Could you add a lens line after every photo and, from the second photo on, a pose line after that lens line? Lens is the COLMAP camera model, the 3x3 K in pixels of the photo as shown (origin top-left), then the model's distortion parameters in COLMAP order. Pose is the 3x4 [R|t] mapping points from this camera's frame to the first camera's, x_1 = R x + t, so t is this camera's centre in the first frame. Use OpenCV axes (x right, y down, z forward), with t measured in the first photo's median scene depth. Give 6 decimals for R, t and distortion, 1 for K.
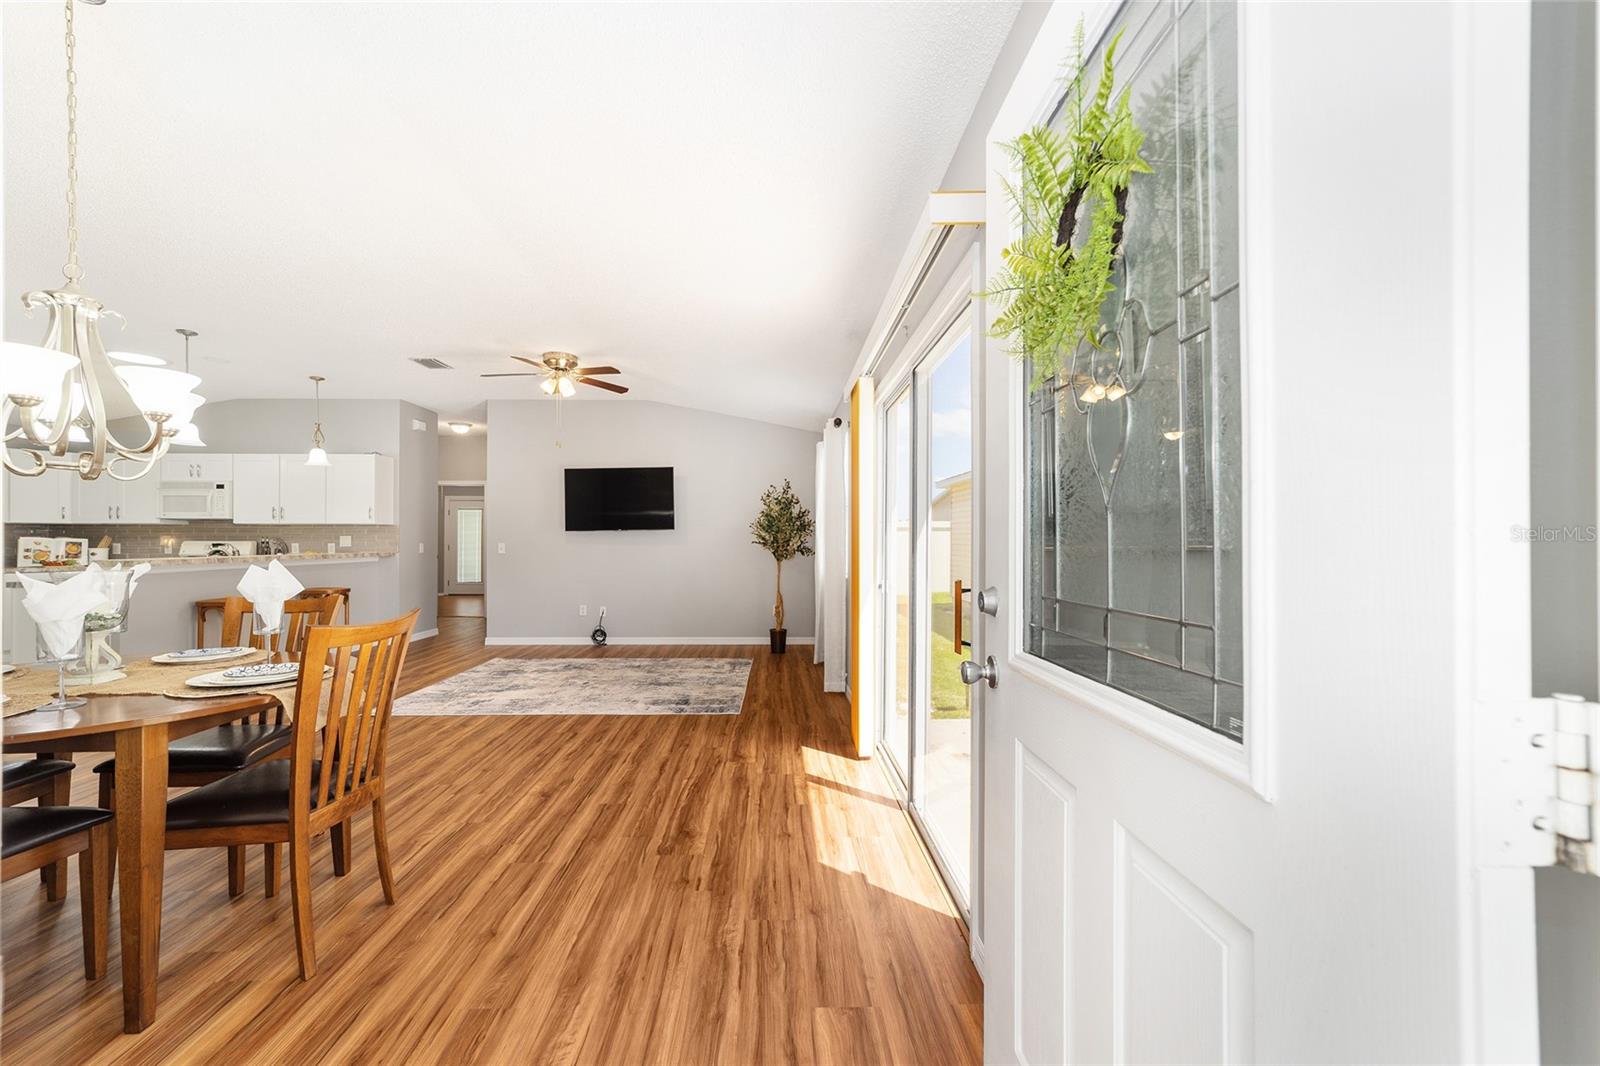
lens RADIAL K [[613.8, 0, 793.7], [0, 613.8, 535.5], [0, 0, 1]] dist [-0.015305, 0.008223]
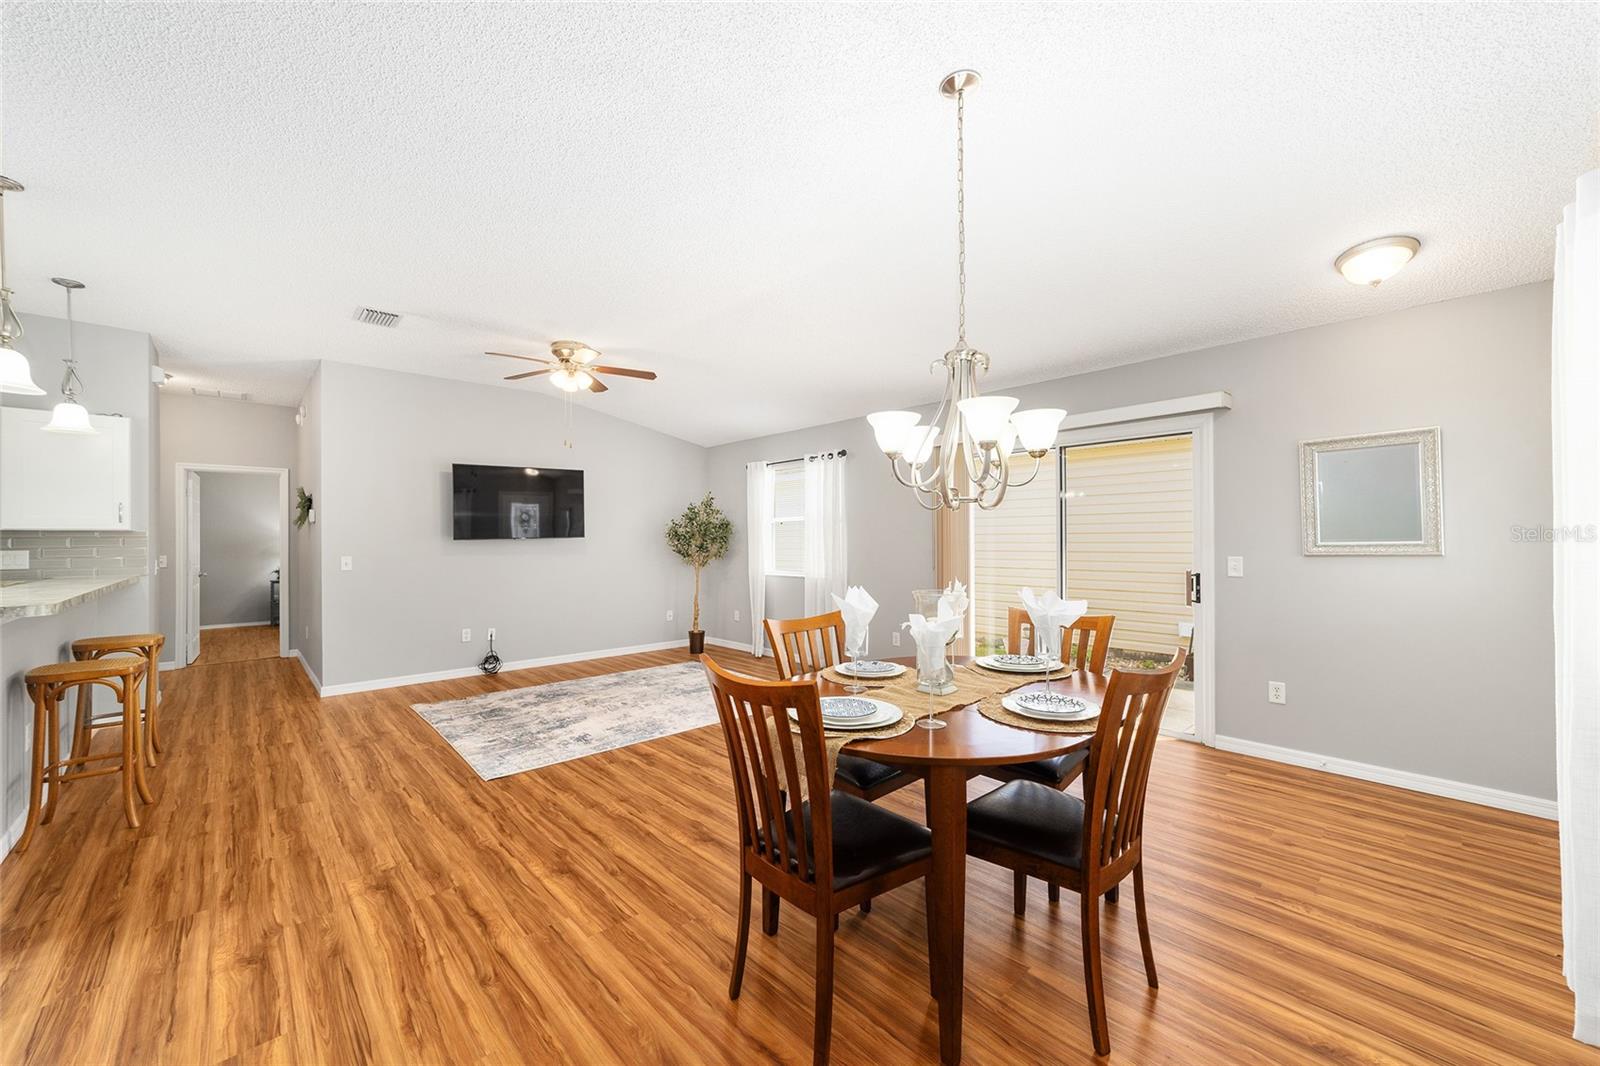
lens RADIAL K [[613.8, 0, 793.1], [0, 613.8, 536.3], [0, 0, 1]] dist [-0.015305, 0.008223]
pose [[0.757715, -0.002412, 0.652581, -0.586437], [0.002767, 0.999996, 0.000482, -0.011423], [-0.652579, 0.001440, 0.757719, 0.092744]]
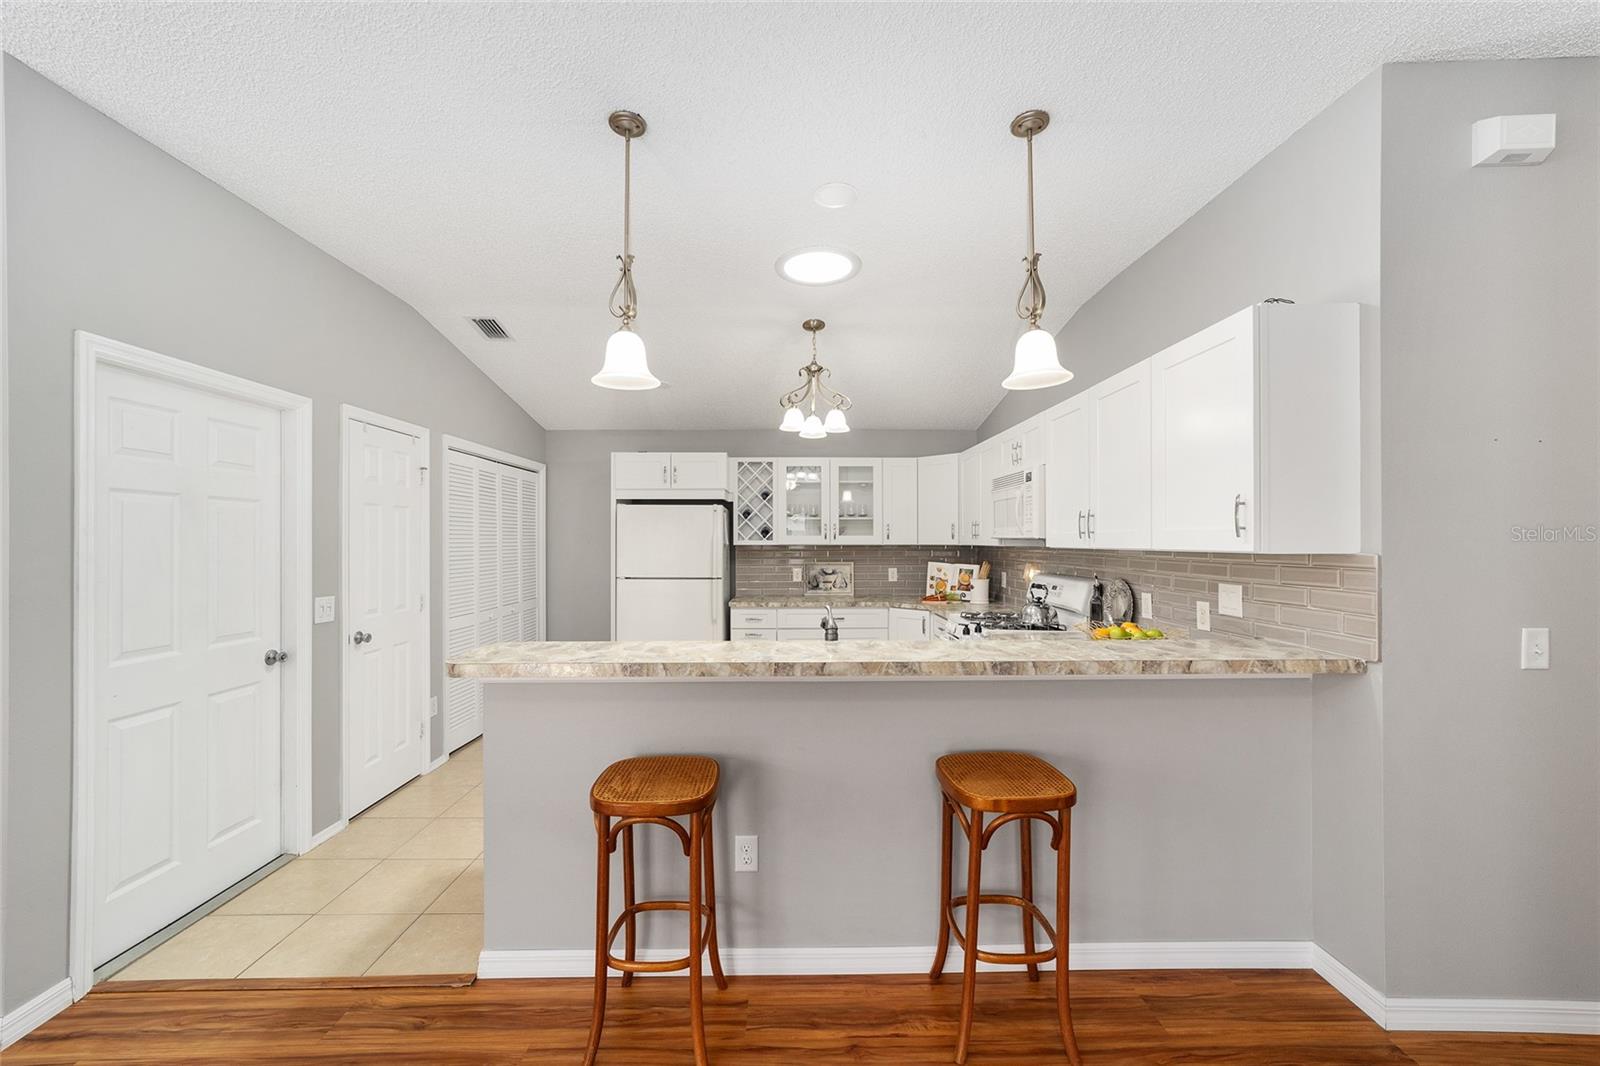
lens RADIAL K [[613.8, 0, 794.8], [0, 613.8, 541.2], [0, 0, 1]] dist [-0.015305, 0.008223]
pose [[-0.019503, 0.001332, -0.999809, -0.409778], [0.009609, 0.999953, 0.001145, -0.027572], [0.999764, -0.009585, -0.019515, 0.805767]]
